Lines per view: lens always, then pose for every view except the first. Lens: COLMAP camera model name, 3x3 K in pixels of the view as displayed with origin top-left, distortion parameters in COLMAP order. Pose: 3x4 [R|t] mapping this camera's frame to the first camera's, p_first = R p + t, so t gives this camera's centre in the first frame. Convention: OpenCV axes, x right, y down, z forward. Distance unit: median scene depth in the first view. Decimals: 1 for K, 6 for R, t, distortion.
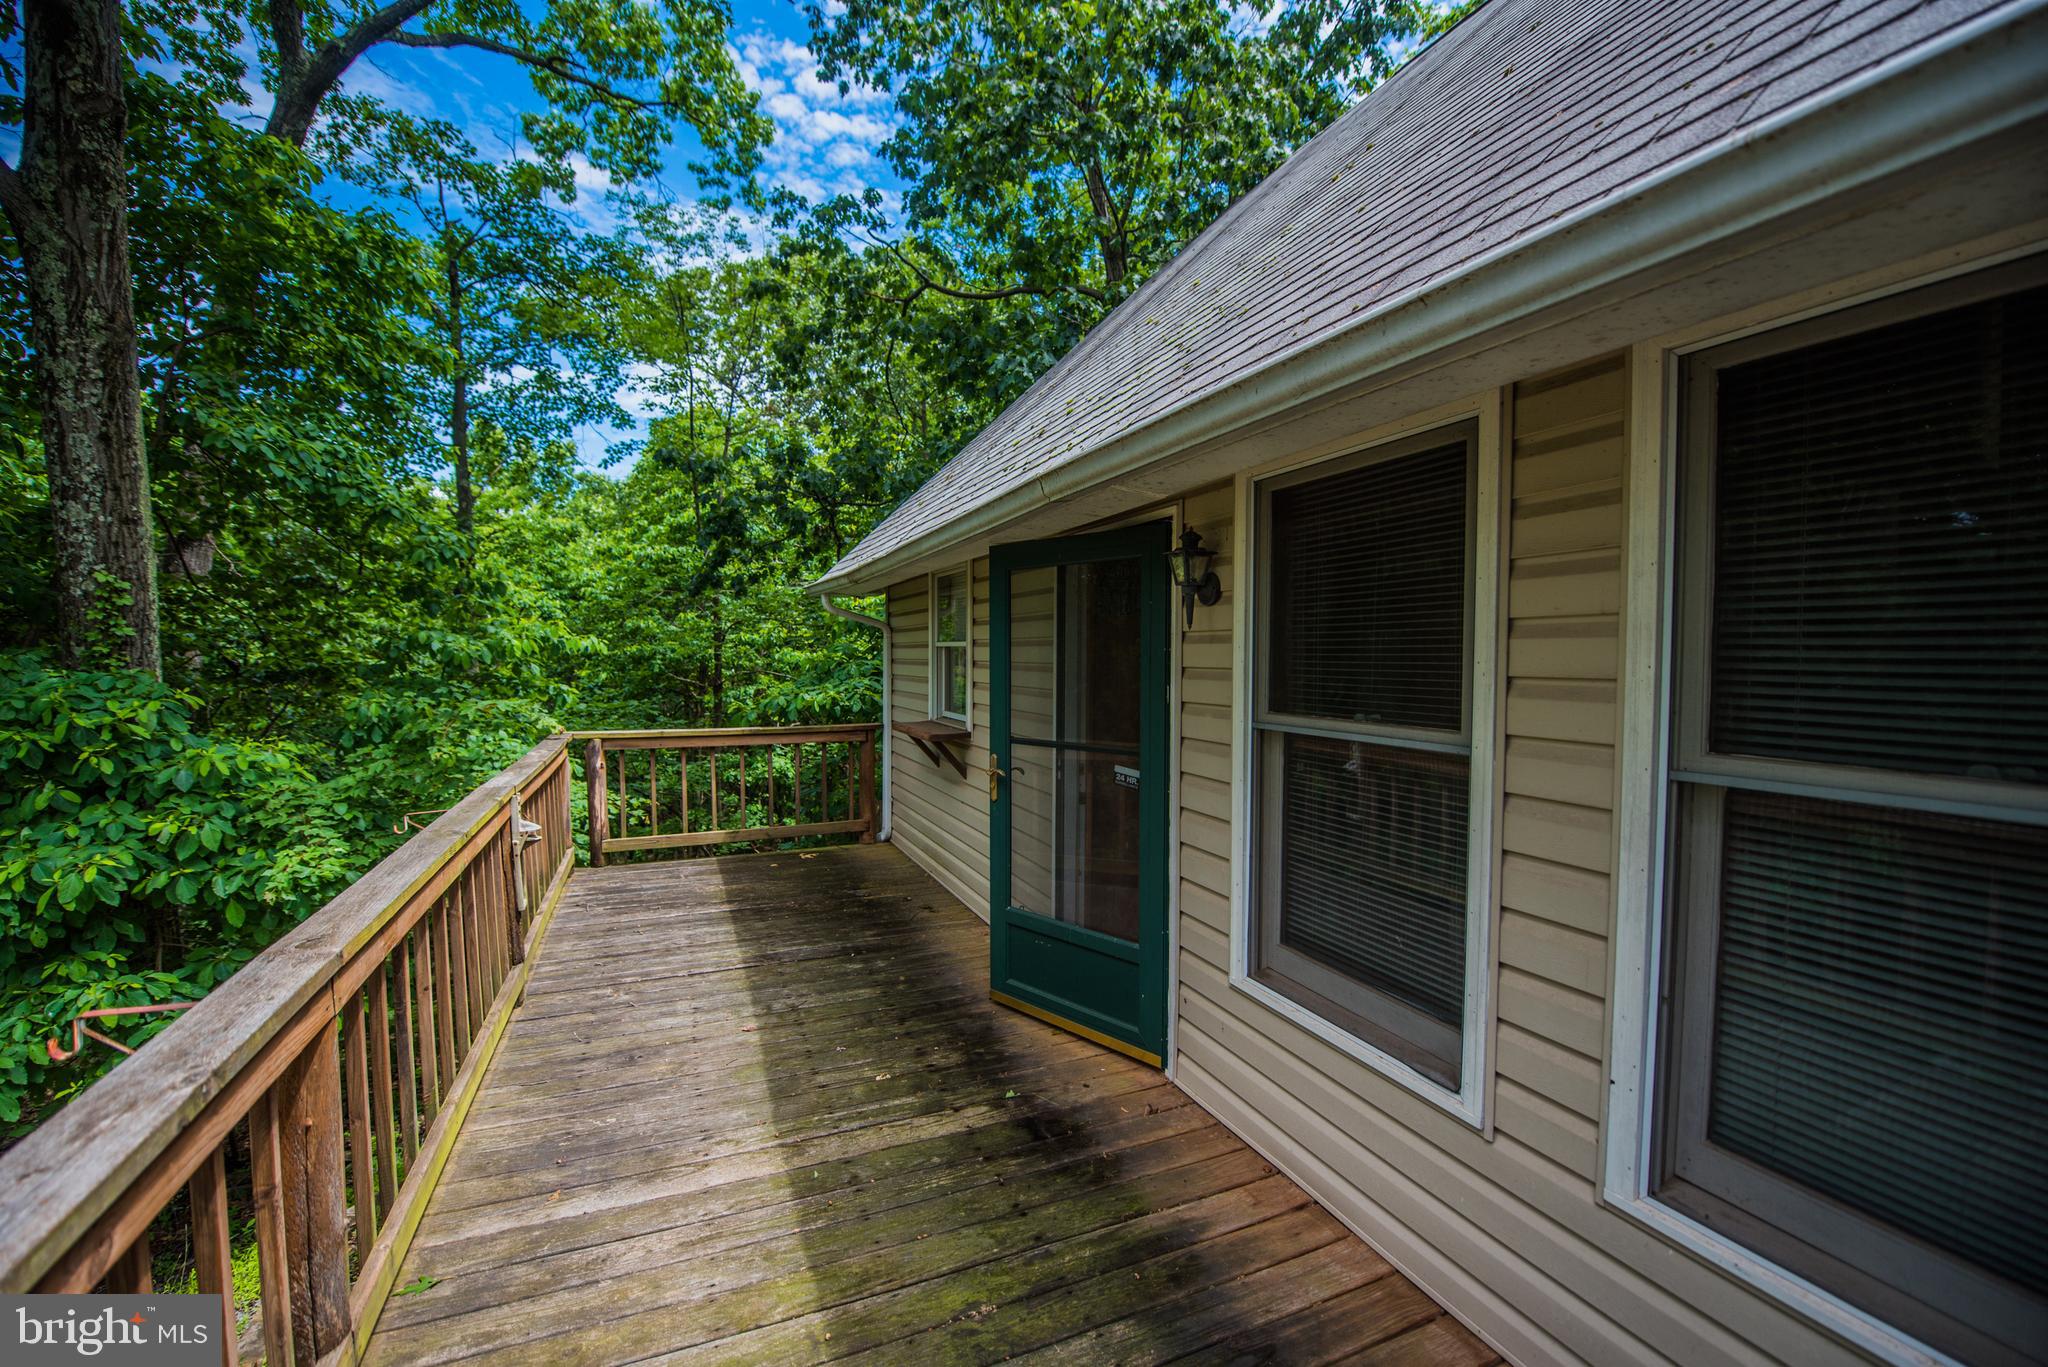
lens RADIAL K [[816.4, 0, 1007.8], [0, 816.4, 688.7], [0, 0, 1]] dist [-0.015607, -0.002375]
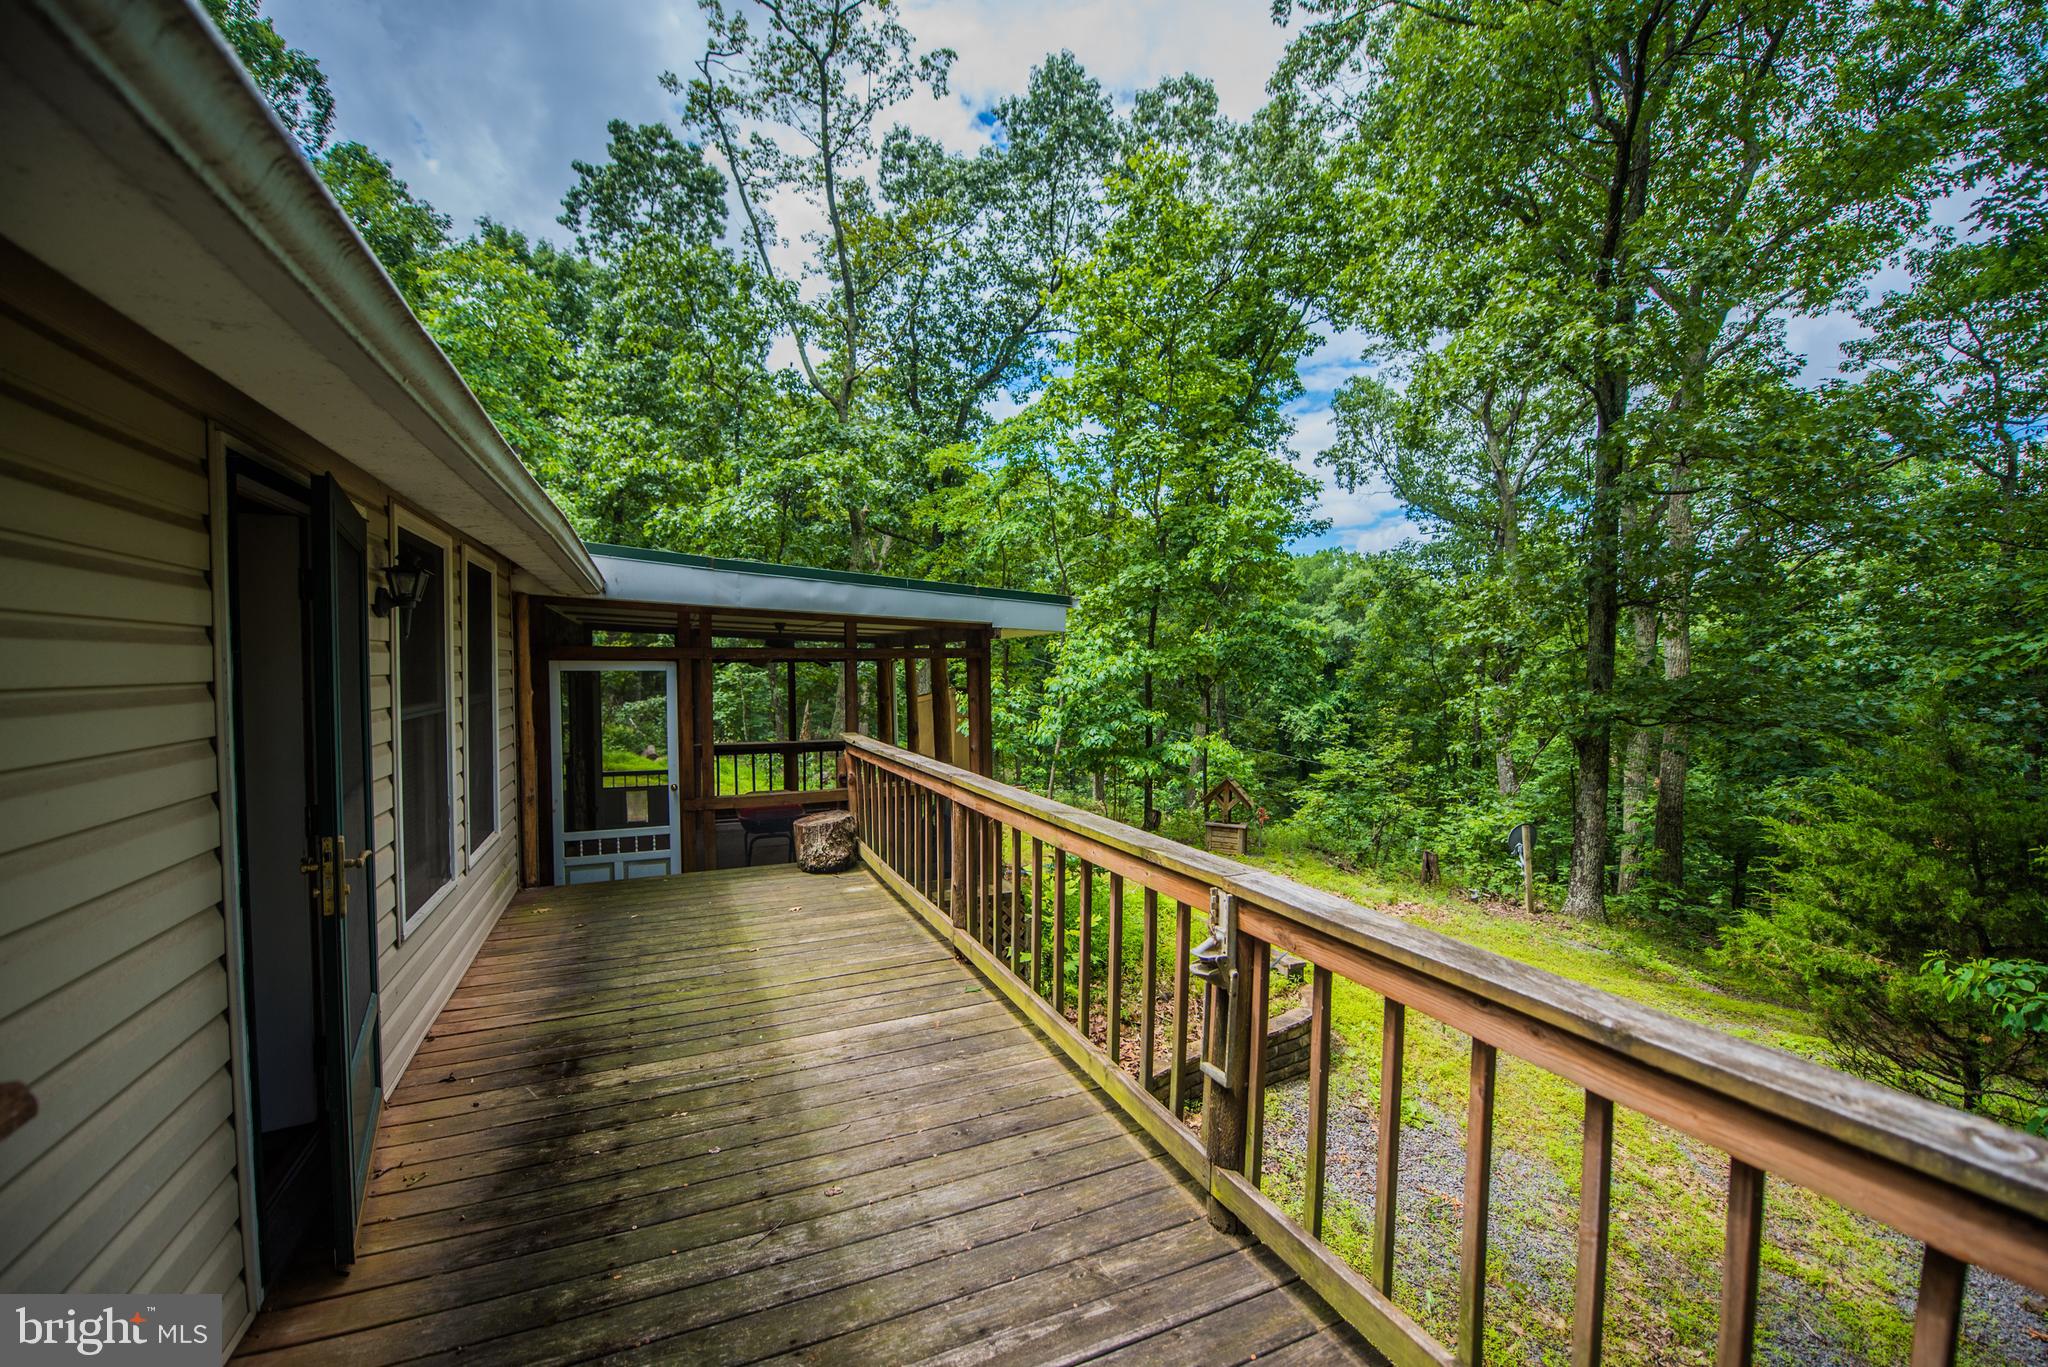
lens RADIAL K [[816.4, 0, 1011.6], [0, 816.4, 686.5], [0, 0, 1]] dist [-0.015607, -0.002375]
pose [[-0.999929, 0.004744, -0.010938, -0.293919], [0.003855, 0.996797, 0.079885, -0.047461], [0.011282, 0.079837, -0.996744, 1.054632]]
